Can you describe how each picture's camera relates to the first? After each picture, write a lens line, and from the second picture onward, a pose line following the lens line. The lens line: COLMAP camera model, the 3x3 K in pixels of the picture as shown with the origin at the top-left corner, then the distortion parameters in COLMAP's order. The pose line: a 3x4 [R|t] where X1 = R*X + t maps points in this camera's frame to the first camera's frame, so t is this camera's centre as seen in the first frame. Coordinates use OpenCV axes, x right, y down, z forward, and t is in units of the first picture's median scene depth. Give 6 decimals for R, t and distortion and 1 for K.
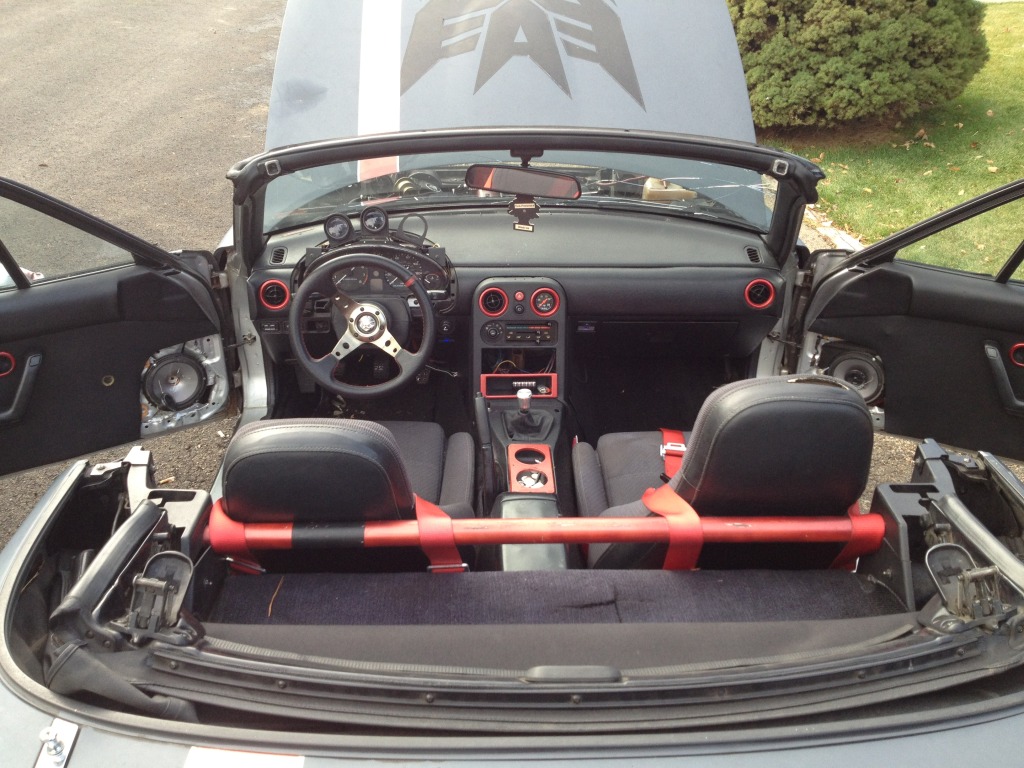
lens RADIAL K [[939.7, 0, 512.0], [0, 939.7, 384.0], [0, 0, 1]] dist [-0.012635, -0.071380]
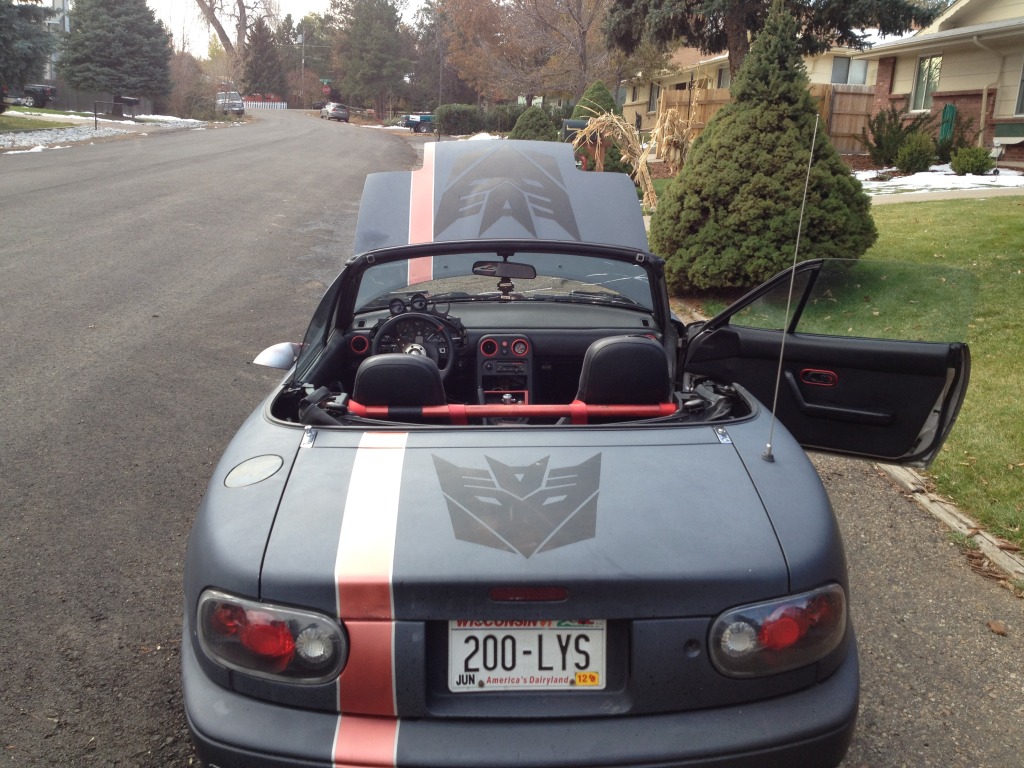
lens RADIAL K [[939.7, 0, 512.0], [0, 939.7, 384.0], [0, 0, 1]] dist [-0.012635, -0.071380]
pose [[0.999916, -0.008403, -0.009849, 0.015388], [0.006096, 0.976721, -0.214428, 0.138645], [0.011421, 0.214350, 0.976690, -0.260077]]
